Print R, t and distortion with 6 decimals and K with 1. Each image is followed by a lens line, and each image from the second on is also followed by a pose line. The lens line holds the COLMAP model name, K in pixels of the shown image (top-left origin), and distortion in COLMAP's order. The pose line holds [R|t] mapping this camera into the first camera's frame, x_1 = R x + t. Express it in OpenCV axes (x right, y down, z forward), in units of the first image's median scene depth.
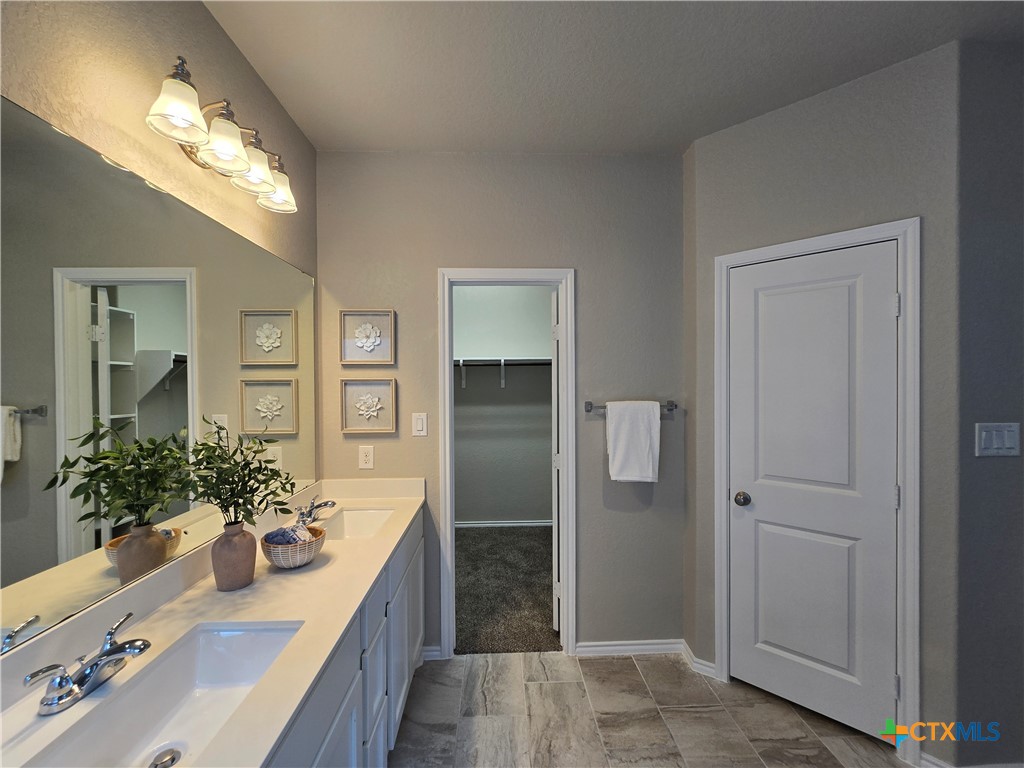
lens RADIAL K [[421.5, 0, 512.0], [0, 421.5, 384.0], [0, 0, 1]] dist [-0.014529, 0.005771]
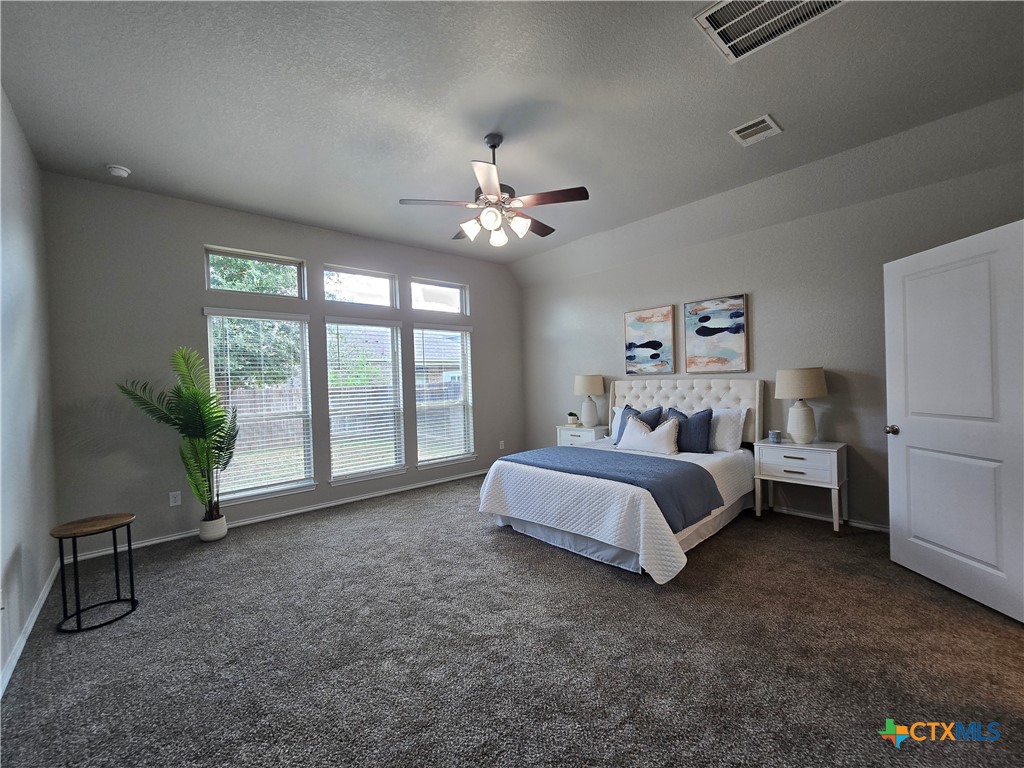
lens RADIAL K [[421.5, 0, 512.0], [0, 421.5, 384.0], [0, 0, 1]] dist [-0.014529, 0.005771]
pose [[0.638367, -0.008248, -0.769688, 0.751310], [0.024033, 0.999669, 0.009220, 0.082076], [0.769357, -0.024384, 0.638354, -0.800927]]
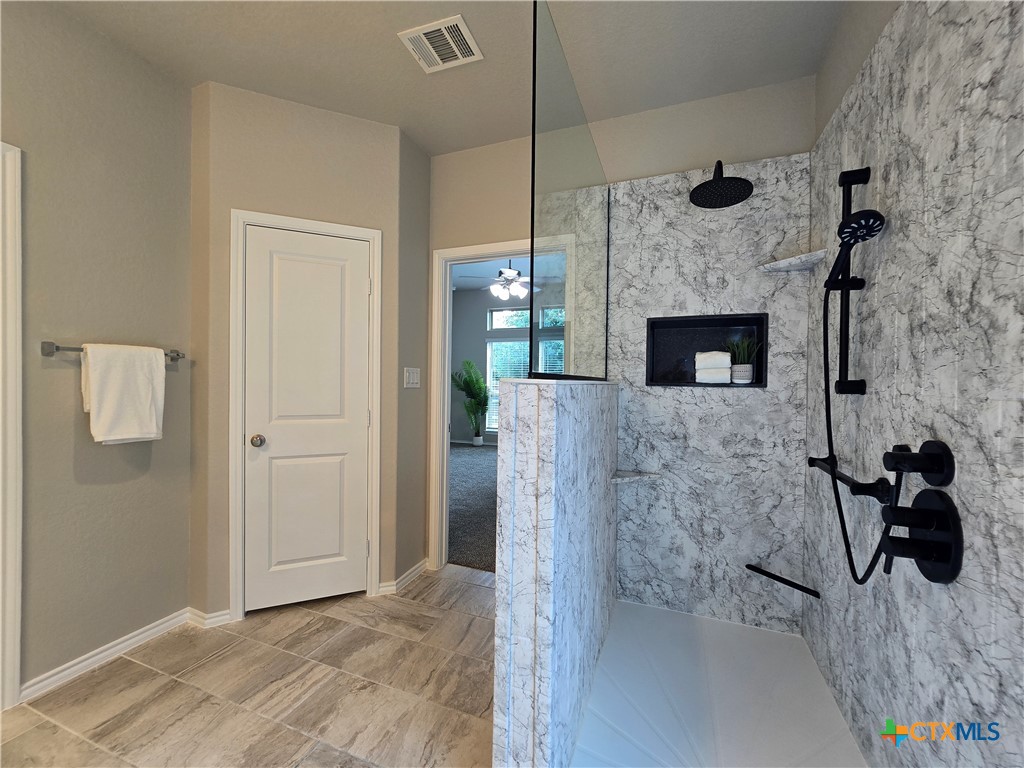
lens RADIAL K [[421.5, 0, 512.0], [0, 421.5, 384.0], [0, 0, 1]] dist [-0.014529, 0.005771]
pose [[0.391237, 0.001582, 0.920289, -0.192575], [-0.008976, 0.999958, 0.002097, 0.119821], [-0.920246, -0.009081, 0.391235, -0.026701]]
